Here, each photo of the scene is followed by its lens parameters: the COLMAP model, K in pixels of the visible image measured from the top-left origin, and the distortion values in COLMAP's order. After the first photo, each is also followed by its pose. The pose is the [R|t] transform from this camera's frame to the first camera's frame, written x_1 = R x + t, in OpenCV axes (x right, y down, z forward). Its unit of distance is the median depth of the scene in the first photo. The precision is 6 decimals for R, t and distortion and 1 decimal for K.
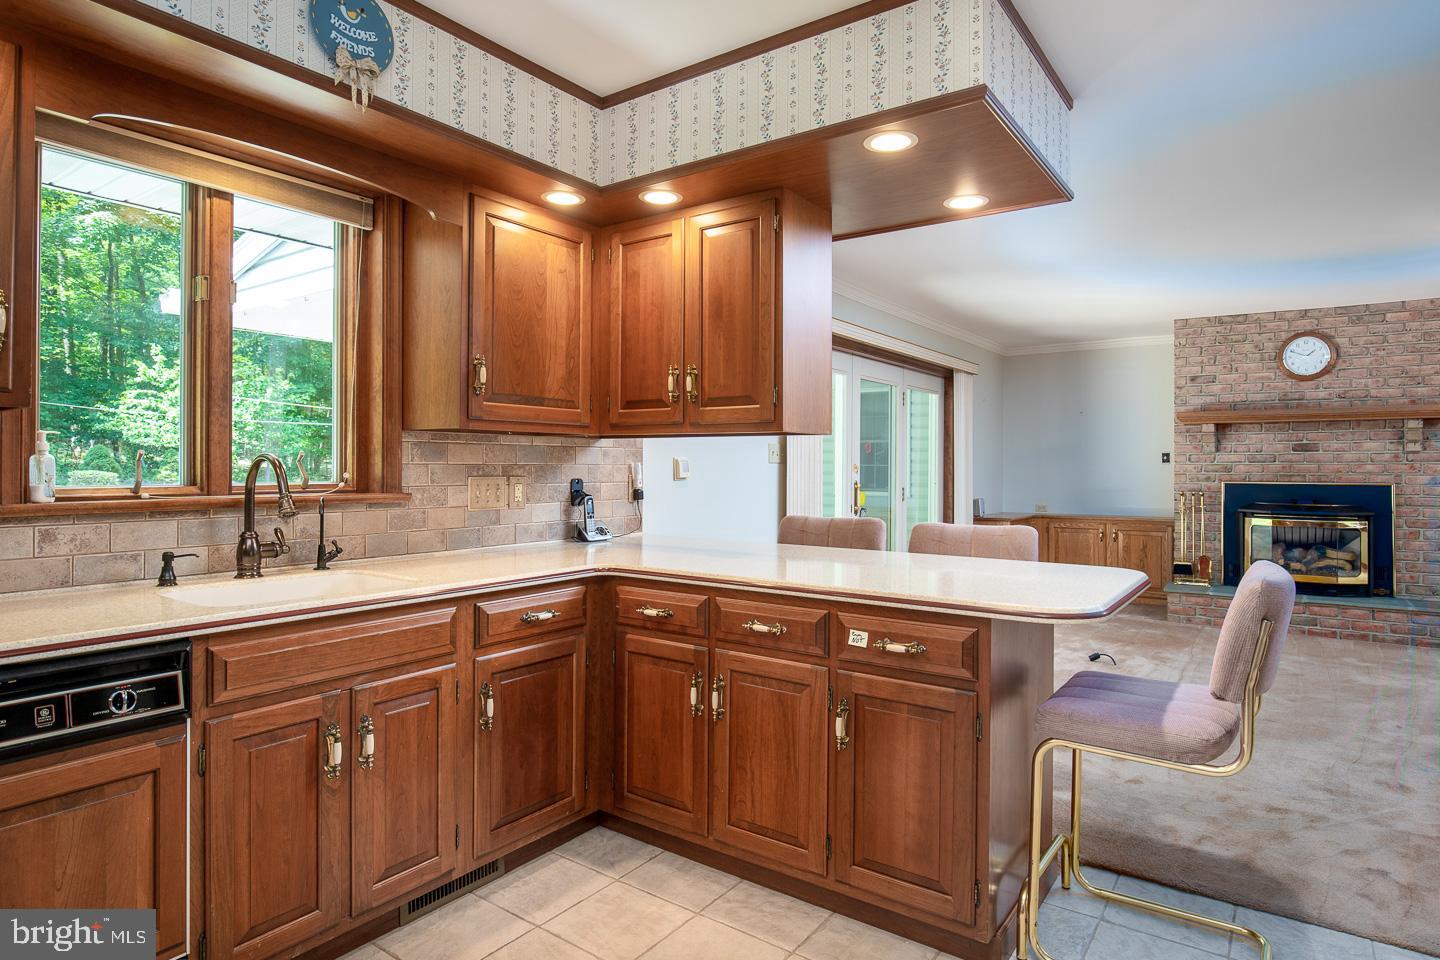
lens RADIAL K [[822.7, 0, 719.3], [0, 822.7, 470.4], [0, 0, 1]] dist [-0.003526, -0.000843]
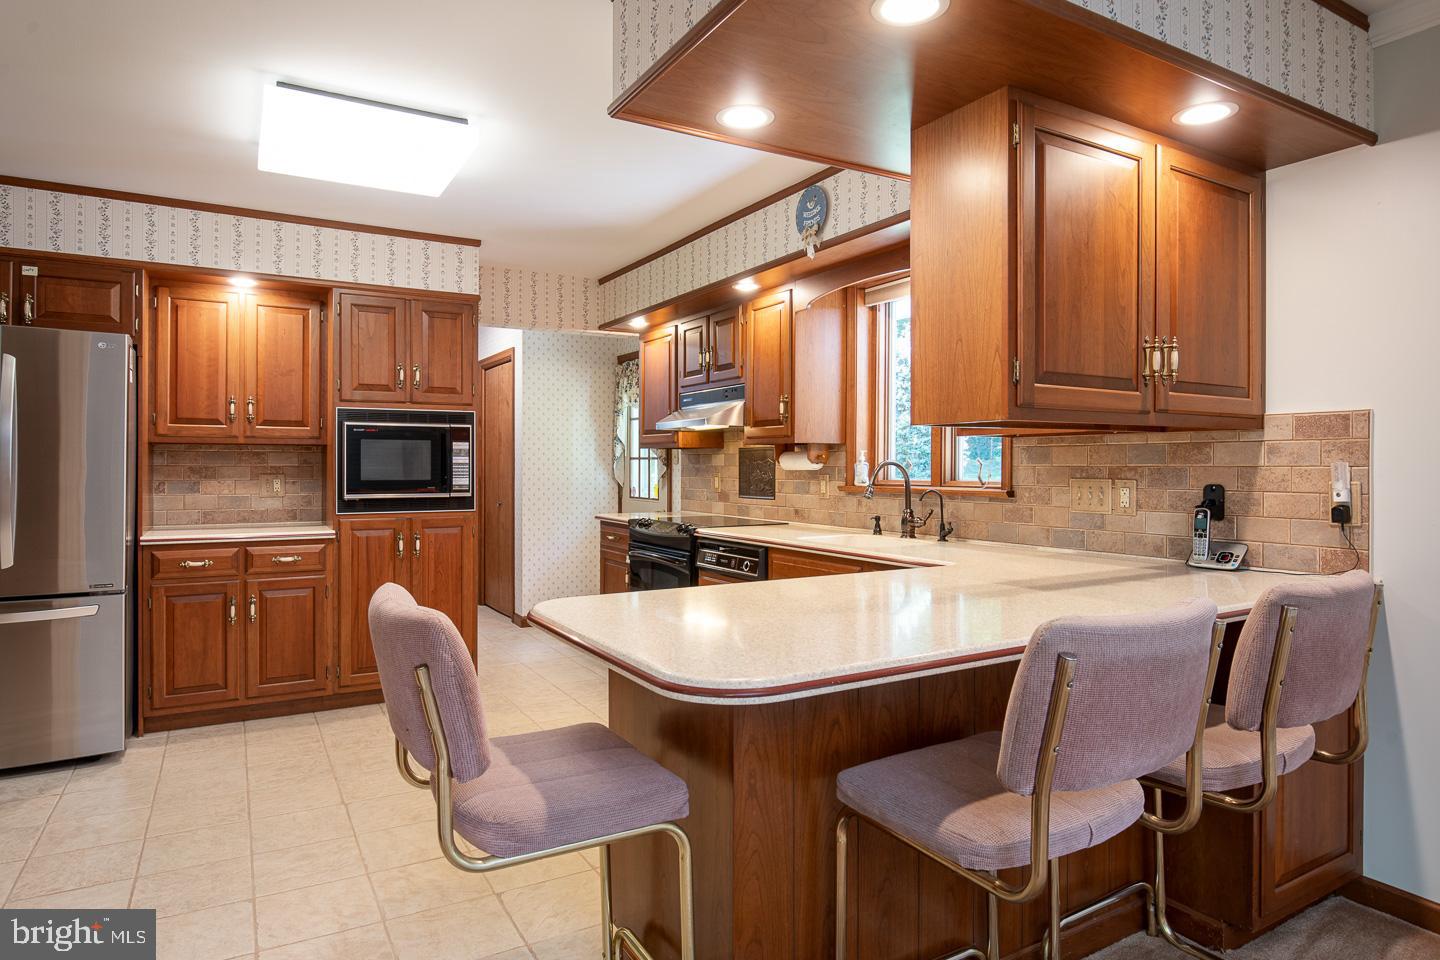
lens RADIAL K [[822.7, 0, 718.9], [0, 822.7, 473.5], [0, 0, 1]] dist [-0.003526, -0.000843]
pose [[-0.404031, 0.006919, -0.914719, 0.787256], [-0.005295, 0.999937, 0.009902, -0.006055], [0.914730, 0.008845, -0.403969, 0.995431]]
